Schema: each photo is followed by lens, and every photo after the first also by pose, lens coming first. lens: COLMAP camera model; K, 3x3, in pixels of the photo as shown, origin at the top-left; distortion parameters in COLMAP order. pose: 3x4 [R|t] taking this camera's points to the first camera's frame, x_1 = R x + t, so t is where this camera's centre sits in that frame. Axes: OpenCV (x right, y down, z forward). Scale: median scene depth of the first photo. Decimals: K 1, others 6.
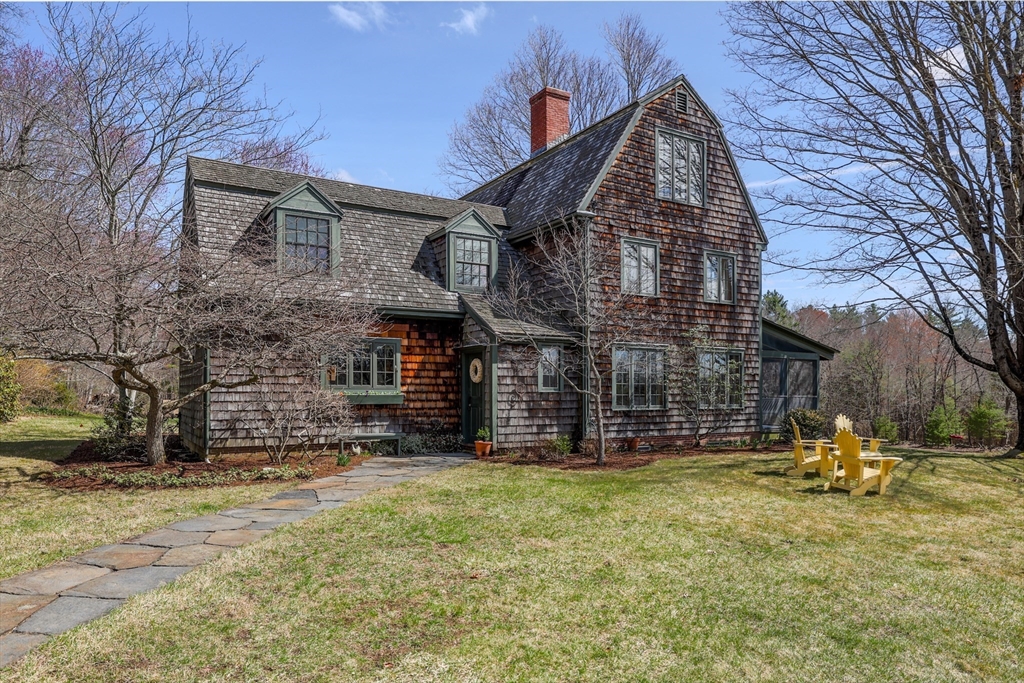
lens RADIAL K [[710.8, 0, 516.2], [0, 710.8, 392.3], [0, 0, 1]] dist [-0.006387, -0.001843]
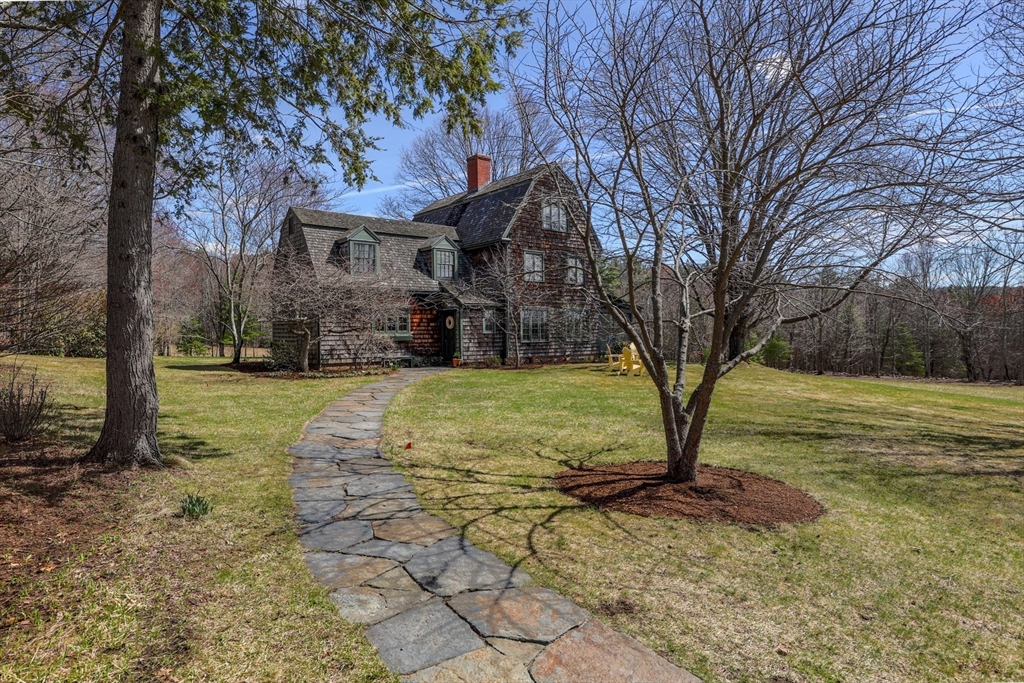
lens RADIAL K [[607.2, 0, 512.0], [0, 607.2, 341.5], [0, 0, 1]] dist [0.001463, 0.000396]
pose [[0.989232, -0.014936, 0.145592, -0.128124], [0.012964, 0.999811, 0.014487, -0.001056], [-0.145781, -0.012444, 0.989239, -0.620481]]
